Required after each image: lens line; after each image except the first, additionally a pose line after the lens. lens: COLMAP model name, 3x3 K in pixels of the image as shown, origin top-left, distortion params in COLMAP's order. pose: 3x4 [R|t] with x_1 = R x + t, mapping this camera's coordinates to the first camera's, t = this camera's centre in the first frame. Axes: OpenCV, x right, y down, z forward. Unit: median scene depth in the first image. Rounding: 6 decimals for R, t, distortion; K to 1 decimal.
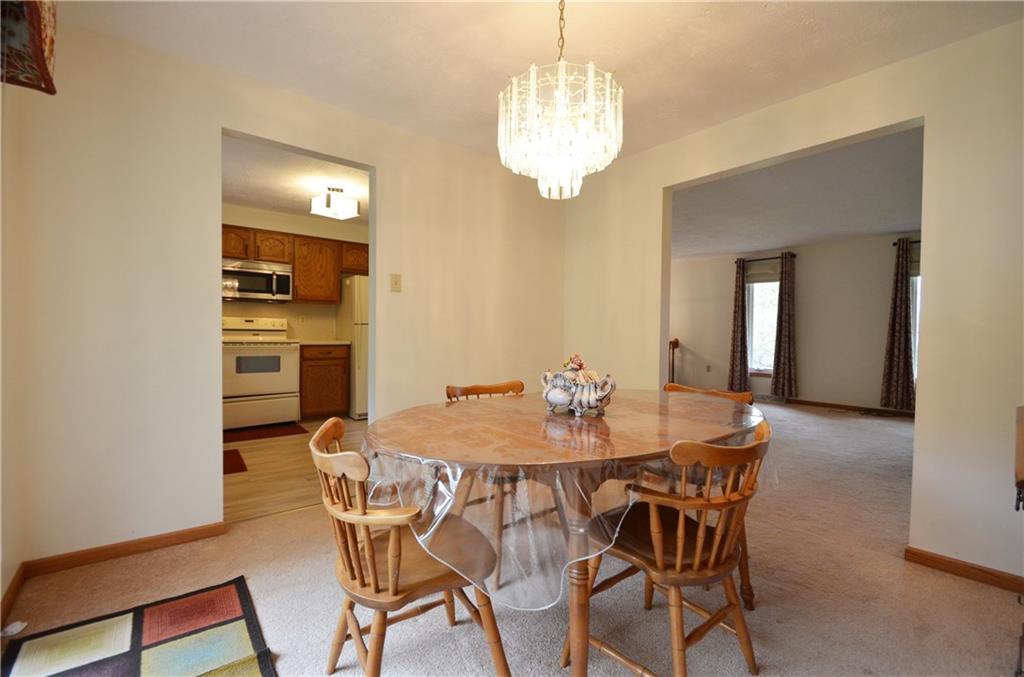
lens RADIAL K [[449.0, 0, 521.1], [0, 449.0, 341.2], [0, 0, 1]] dist [0.017998, -0.017039]
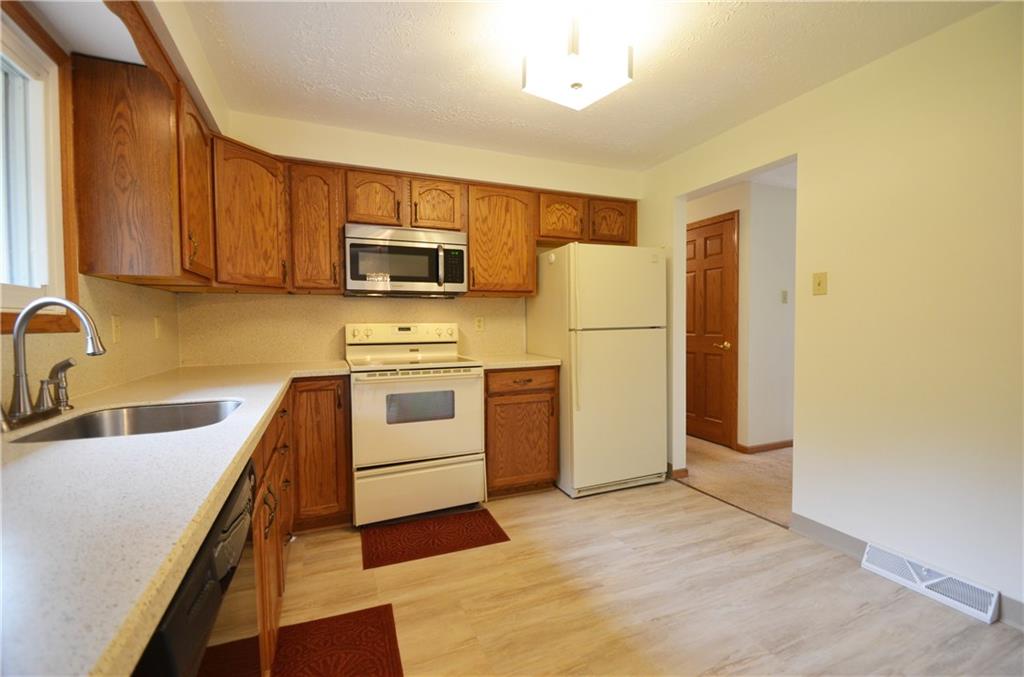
lens RADIAL K [[449.0, 0, 521.1], [0, 449.0, 341.2], [0, 0, 1]] dist [0.017998, -0.017039]
pose [[0.960737, -0.010274, -0.277272, -0.278444], [0.015822, 0.999717, 0.017780, -0.036056], [0.277010, -0.021469, 0.960627, 0.451915]]
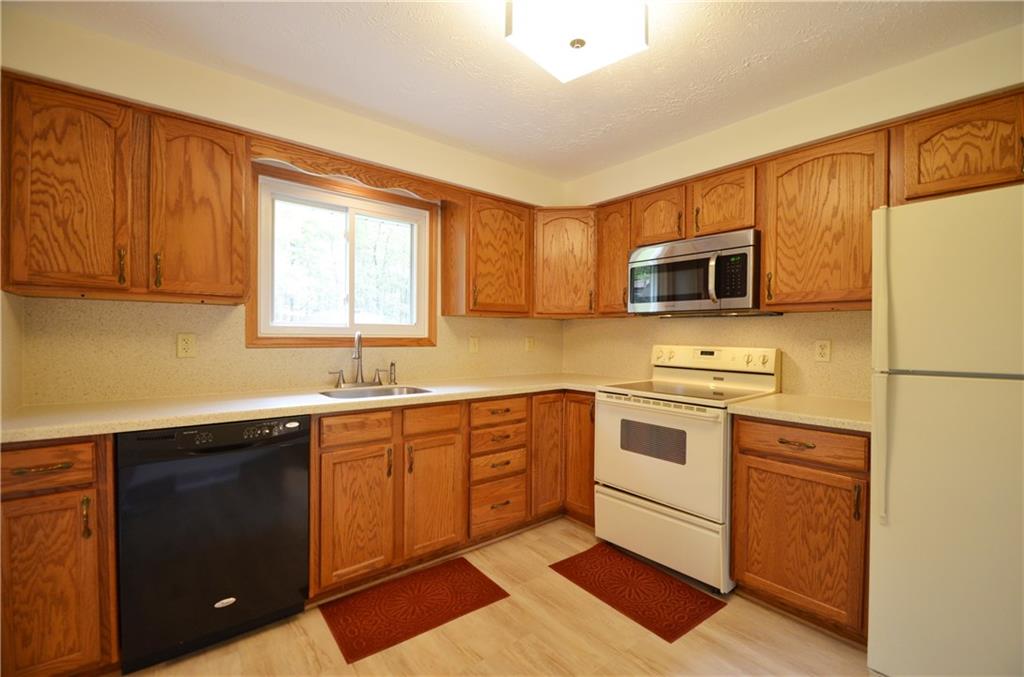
lens RADIAL K [[449.0, 0, 521.1], [0, 449.0, 341.2], [0, 0, 1]] dist [0.017998, -0.017039]
pose [[0.003086, 0.000730, -0.999995, -0.066719], [-0.029039, 0.999578, 0.000641, -0.052446], [0.999574, 0.029037, 0.003106, 0.777269]]
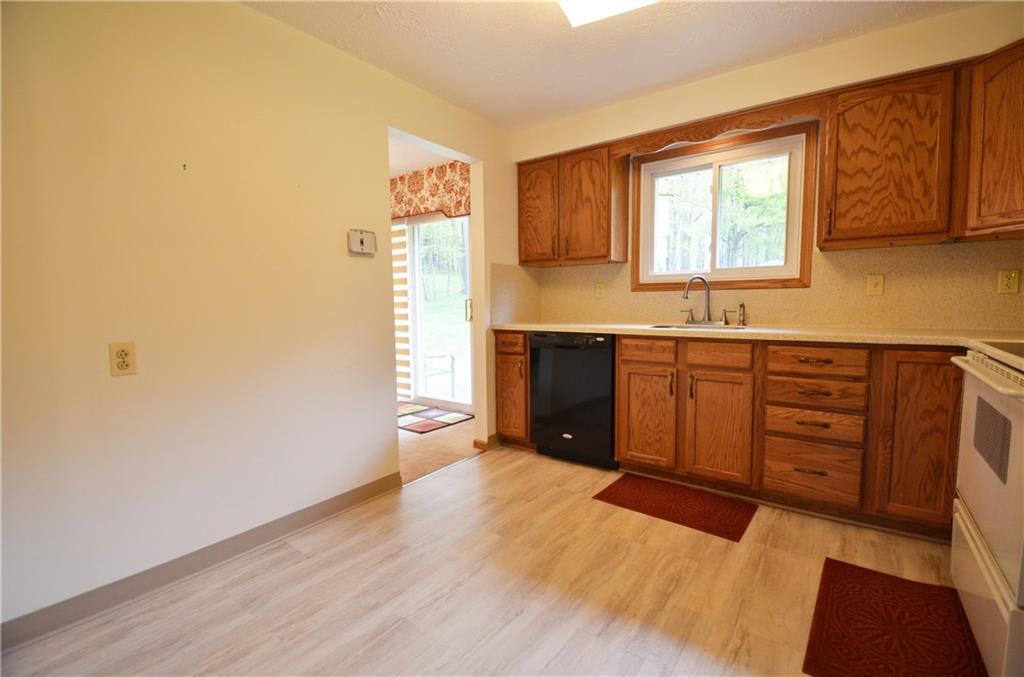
lens RADIAL K [[449.0, 0, 521.1], [0, 449.0, 341.2], [0, 0, 1]] dist [0.017998, -0.017039]
pose [[-0.969517, 0.020185, -0.244191, -0.206091], [-0.005451, 0.994577, 0.103856, -0.032874], [0.244963, 0.102021, -0.964150, 1.095717]]
